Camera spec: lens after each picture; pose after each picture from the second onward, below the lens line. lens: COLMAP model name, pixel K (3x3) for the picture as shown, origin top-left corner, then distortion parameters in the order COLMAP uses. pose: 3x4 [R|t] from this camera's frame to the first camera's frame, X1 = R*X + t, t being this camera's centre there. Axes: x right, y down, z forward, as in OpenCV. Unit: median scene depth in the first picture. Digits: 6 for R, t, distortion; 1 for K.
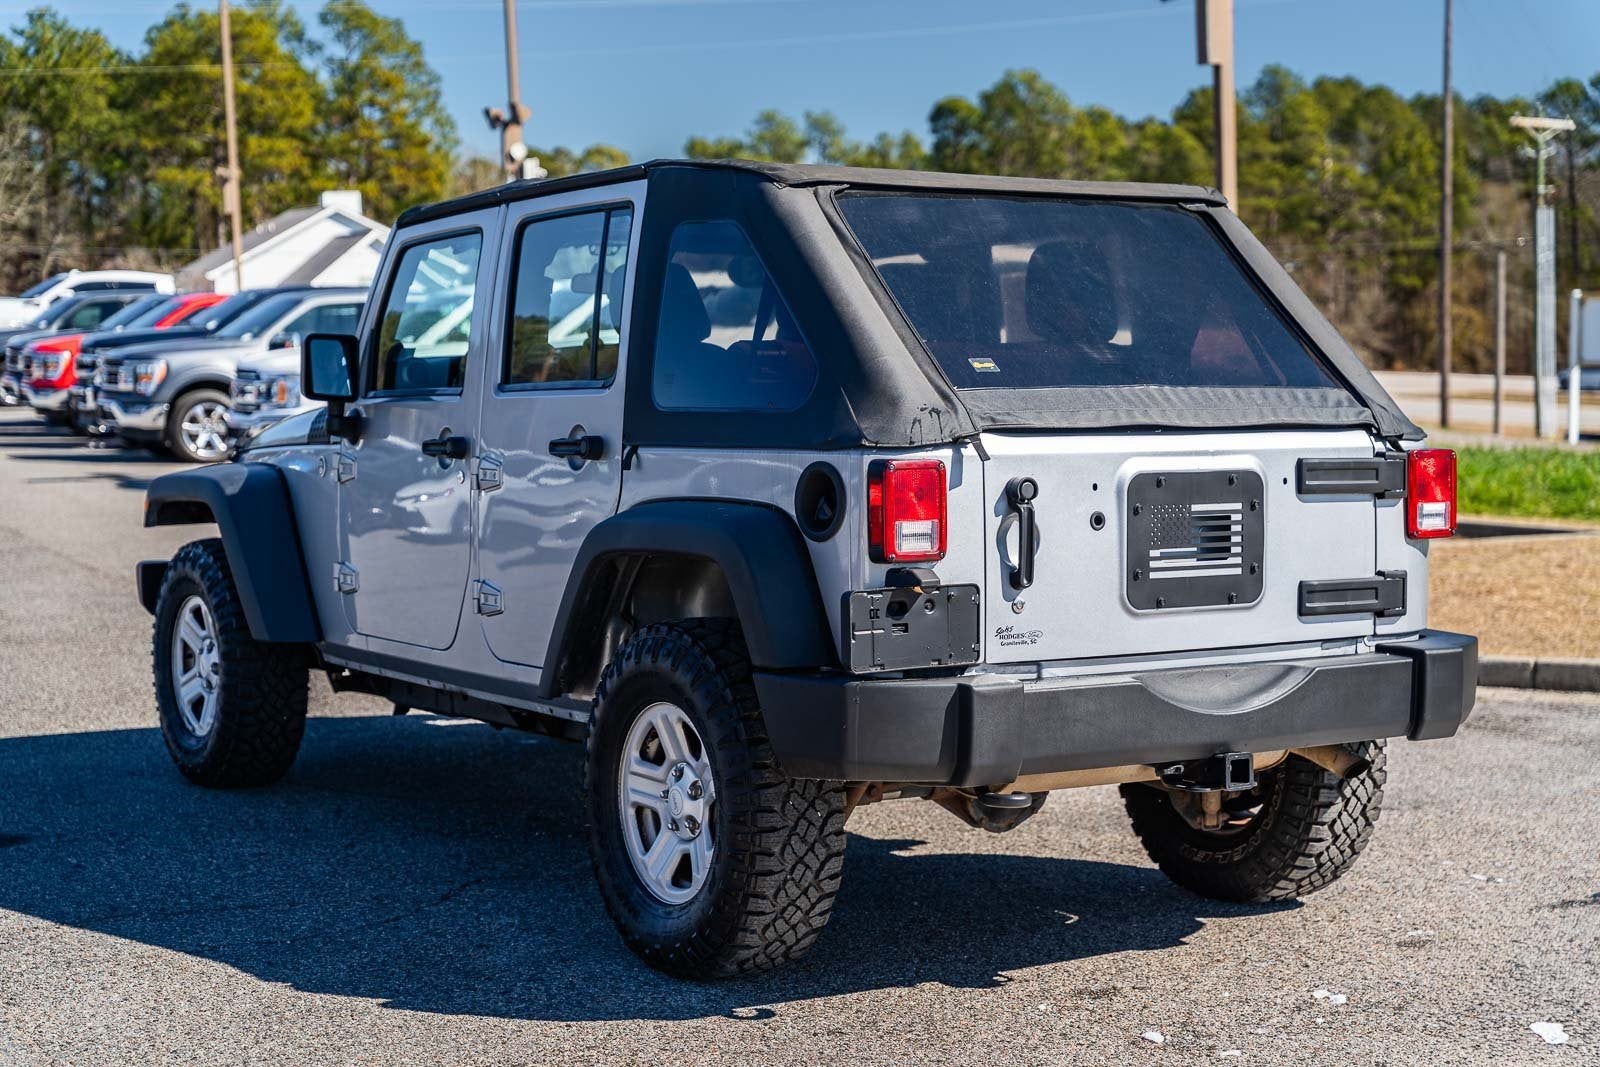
lens RADIAL K [[2562.1, 0, 803.6], [0, 2562.1, 544.5], [0, 0, 1]] dist [0.075261, 0.000000]
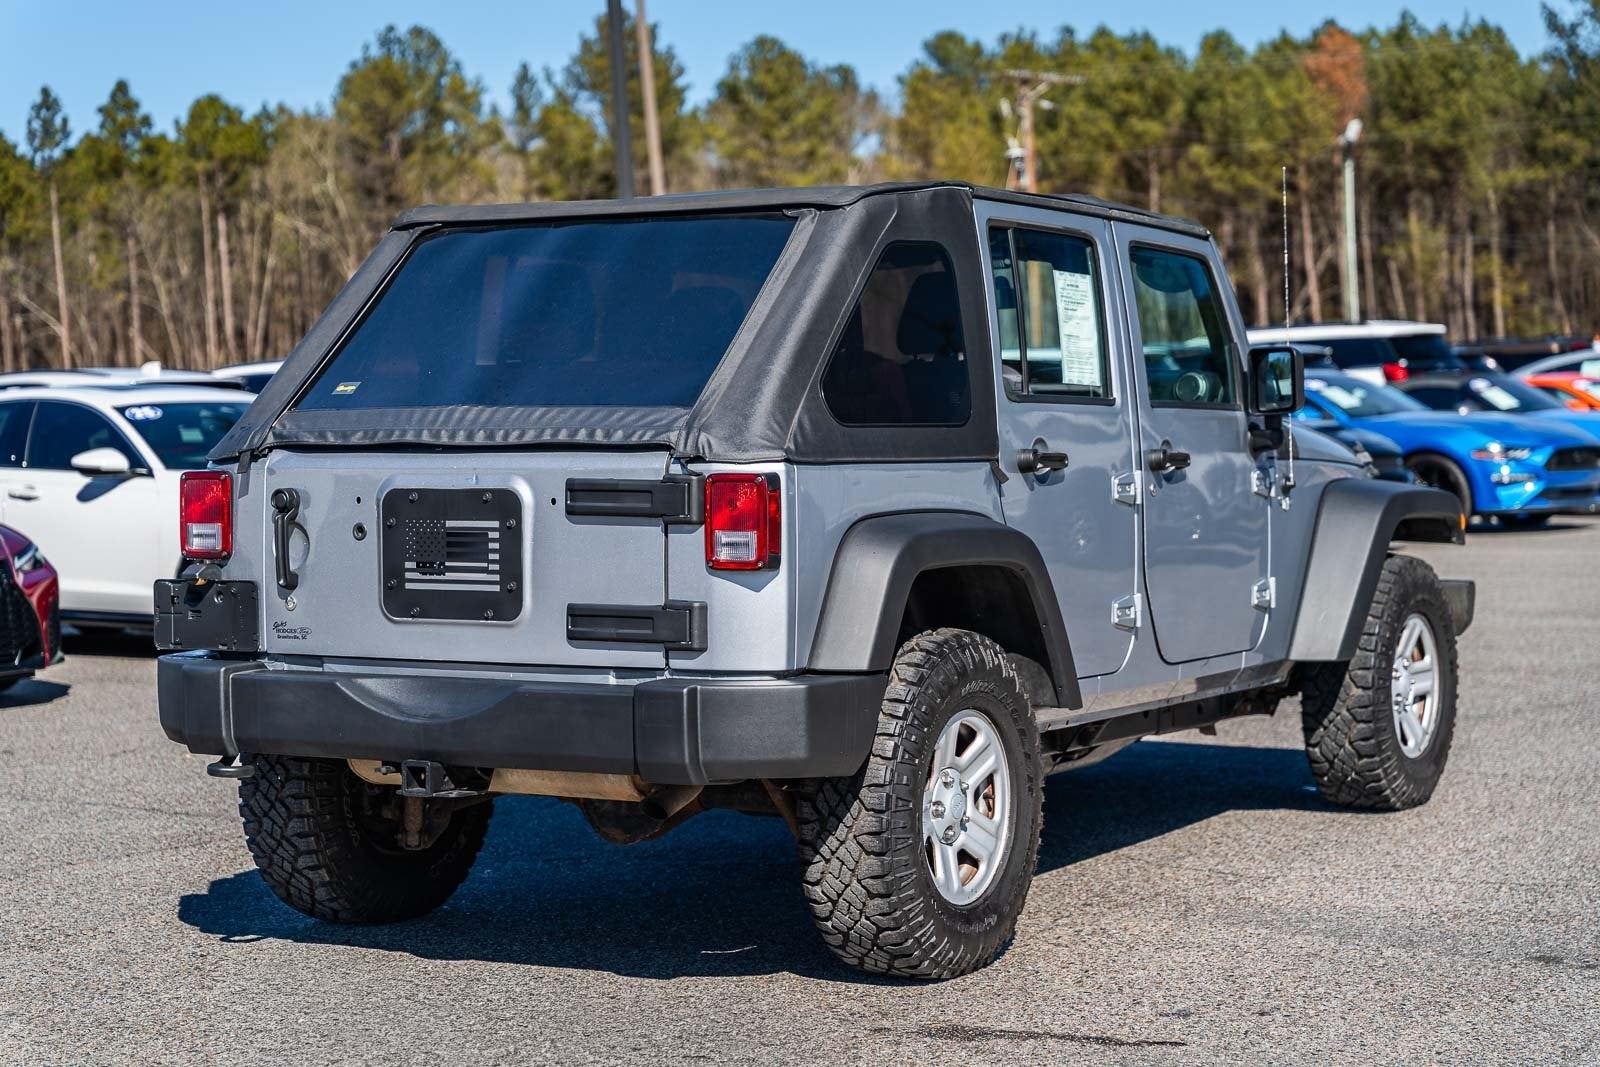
lens RADIAL K [[3261.6, 0, 803.6], [0, 3261.6, 530.4], [0, 0, 1]] dist [0.006280, 0.000000]
pose [[0.443448, 0.032105, -0.895725, 1.378658], [-0.046041, 0.998855, 0.013008, -0.034892], [0.895117, 0.035472, 0.444418, 0.536014]]
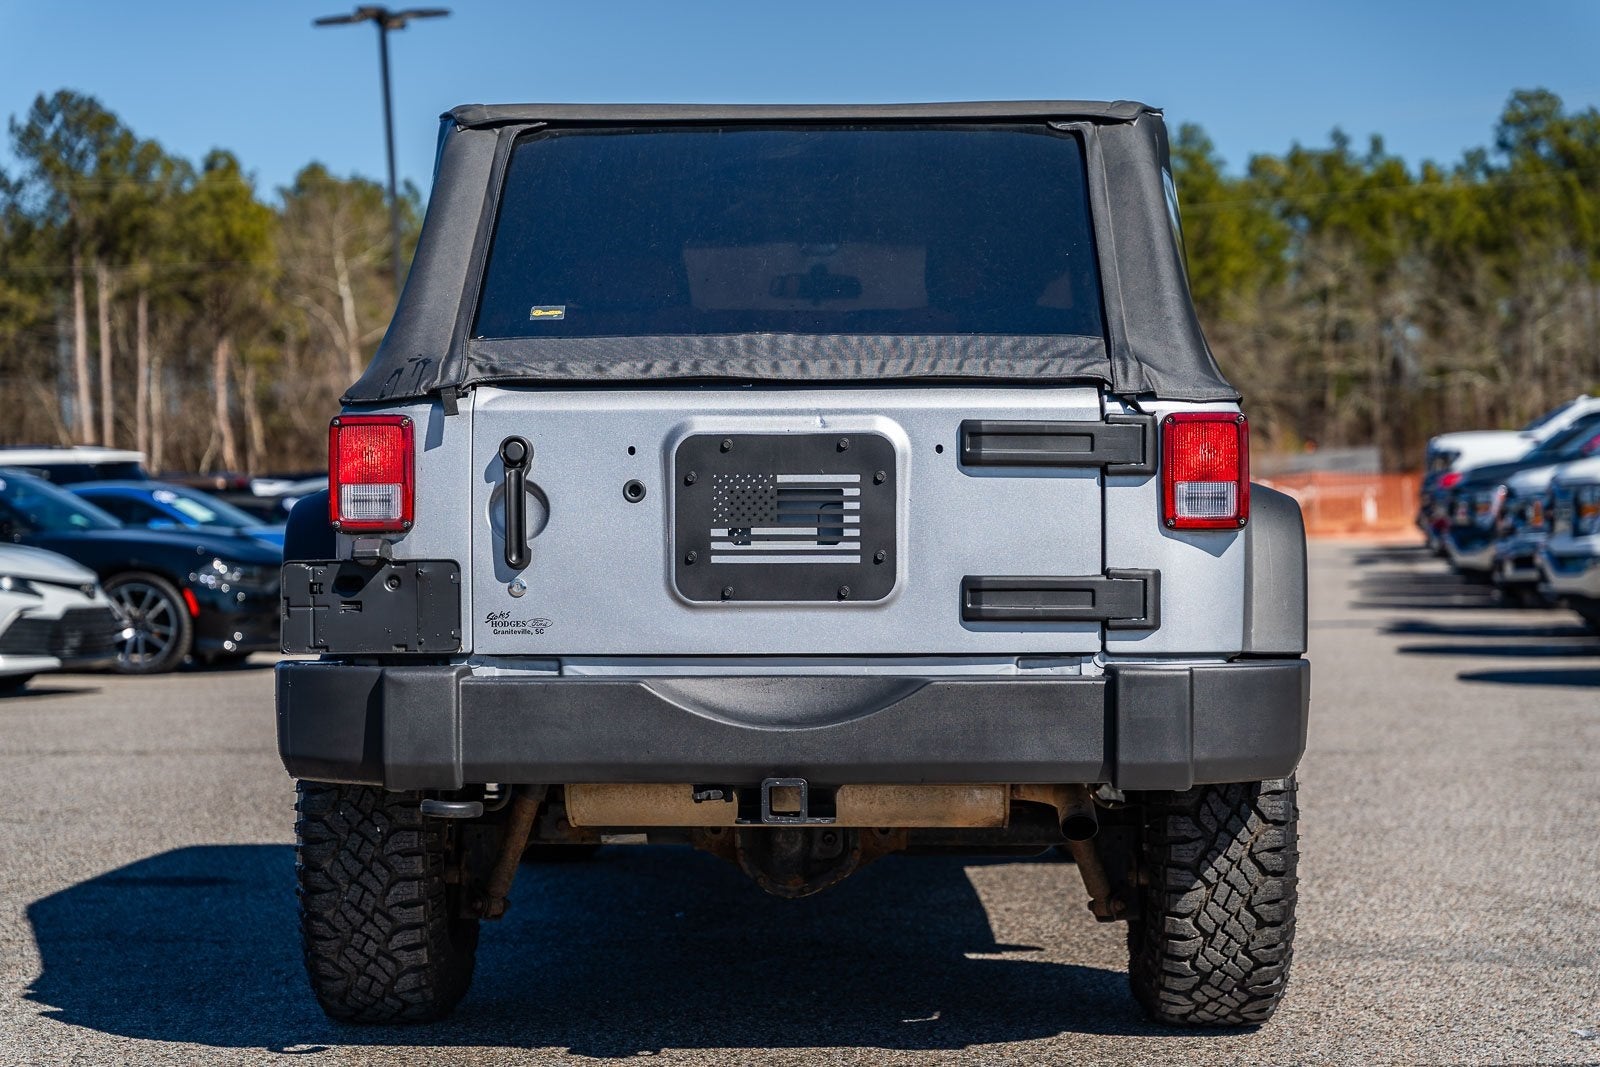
lens RADIAL K [[3261.6, 0, 836.0], [0, 3261.6, 586.0], [0, 0, 1]] dist [0.006280, 0.000000]
pose [[0.829486, 0.001684, -0.558525, 0.735469], [-0.032546, 0.998442, -0.045325, 0.065261], [0.557579, 0.055775, 0.828248, 0.152195]]
